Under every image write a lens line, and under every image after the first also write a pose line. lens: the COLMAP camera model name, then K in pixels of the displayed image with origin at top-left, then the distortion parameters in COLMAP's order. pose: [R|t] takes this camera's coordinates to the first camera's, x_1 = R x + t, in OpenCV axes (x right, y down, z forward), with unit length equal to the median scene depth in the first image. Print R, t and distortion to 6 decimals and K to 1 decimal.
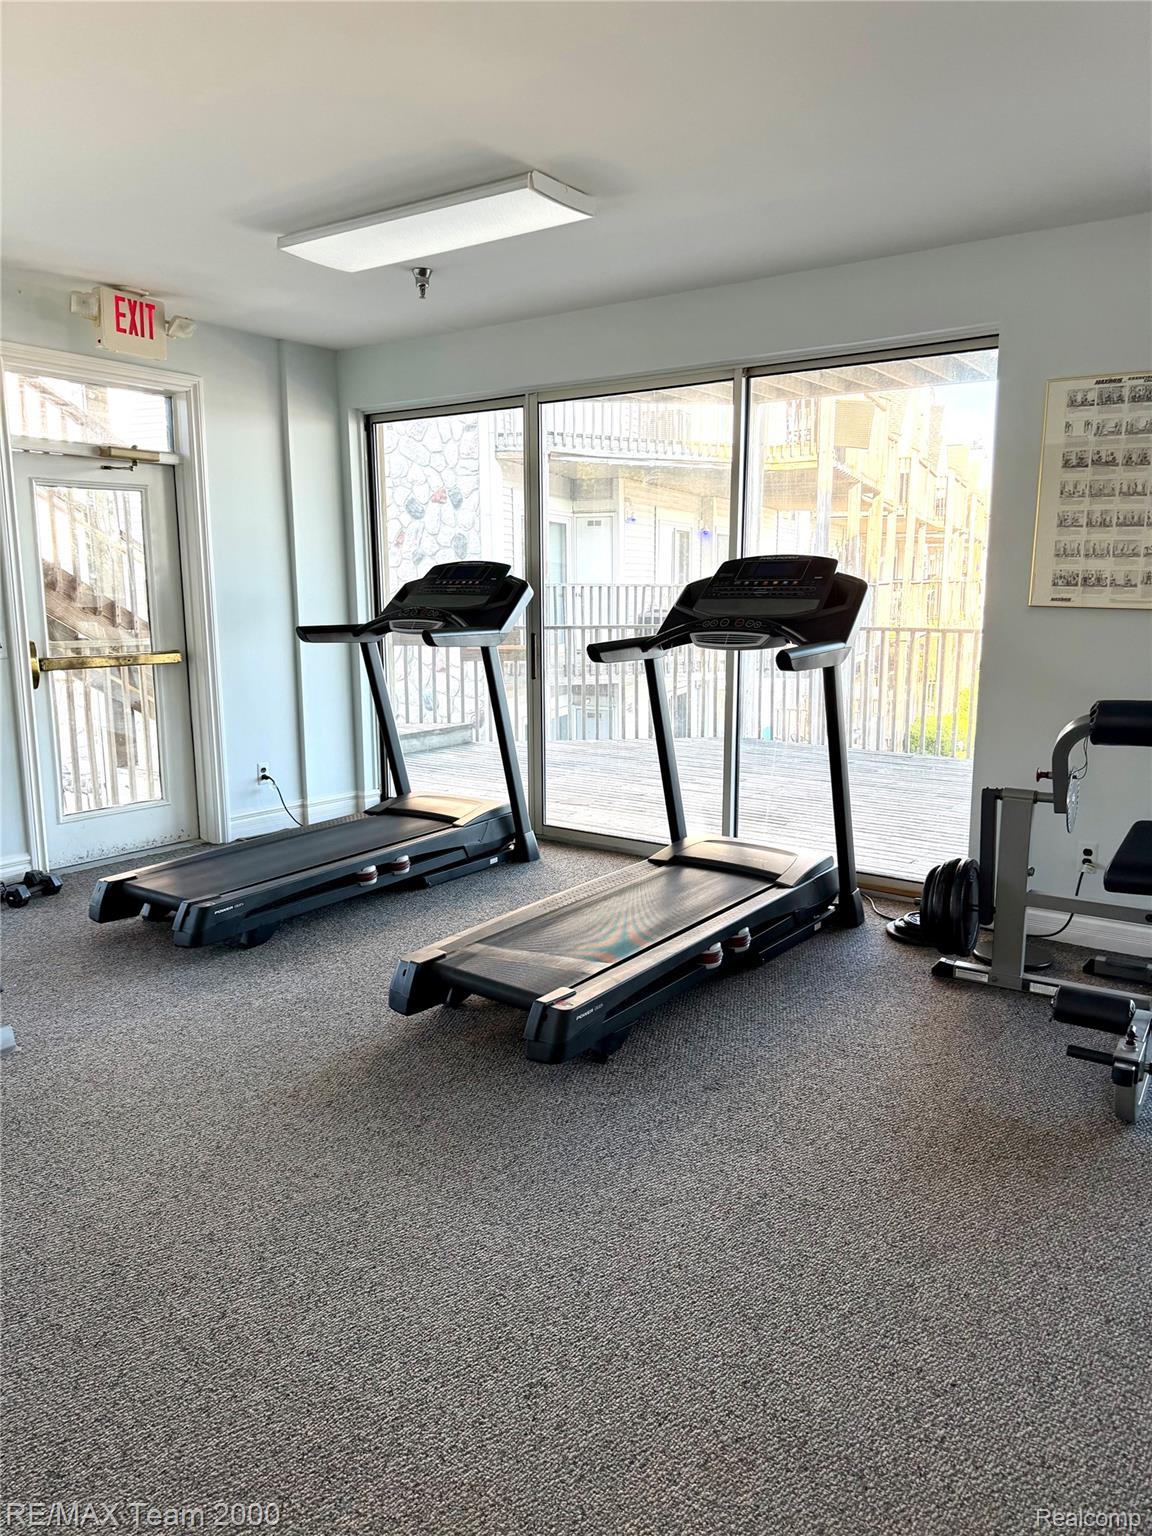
lens RADIAL K [[1090.6, 0, 577.4], [0, 1090.6, 771.1], [0, 0, 1]] dist [0.003286, -0.010958]
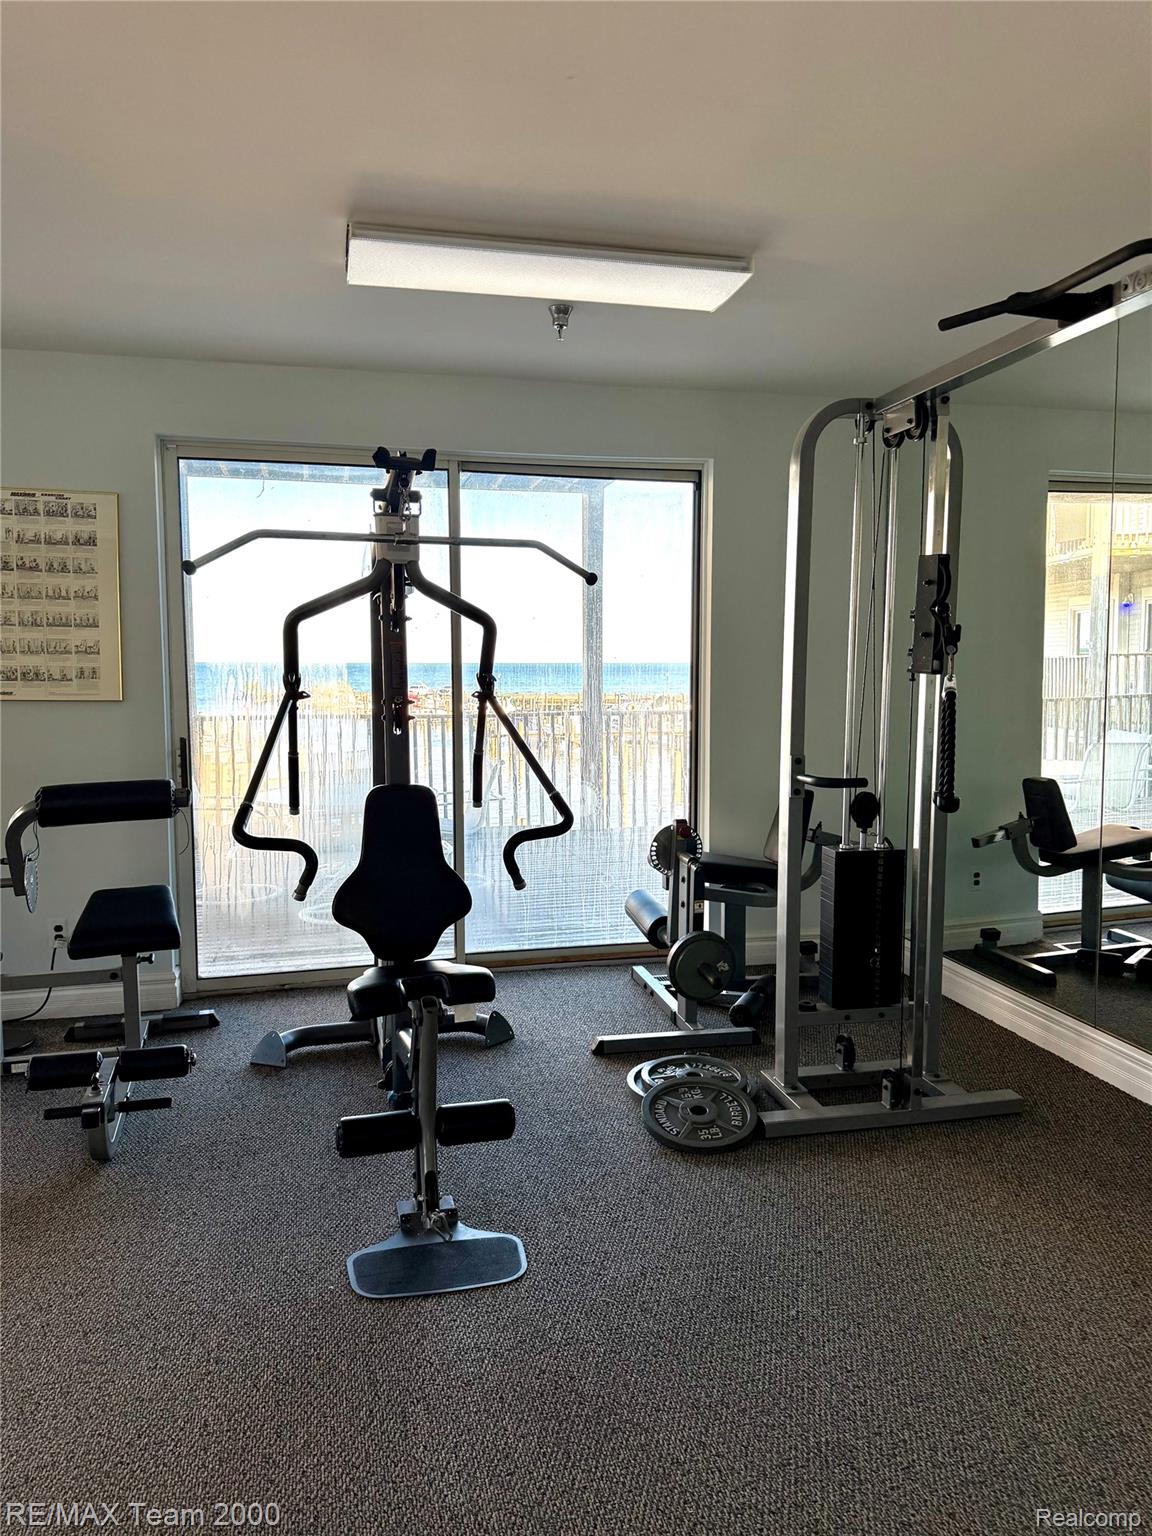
lens RADIAL K [[1090.6, 0, 591.8], [0, 1090.6, 759.8], [0, 0, 1]] dist [0.003286, -0.010958]
pose [[0.641098, -0.067599, 0.764476, 0.000519], [0.132617, 0.990887, -0.023595, 0.006095], [-0.755914, 0.116509, 0.644220, -0.101257]]
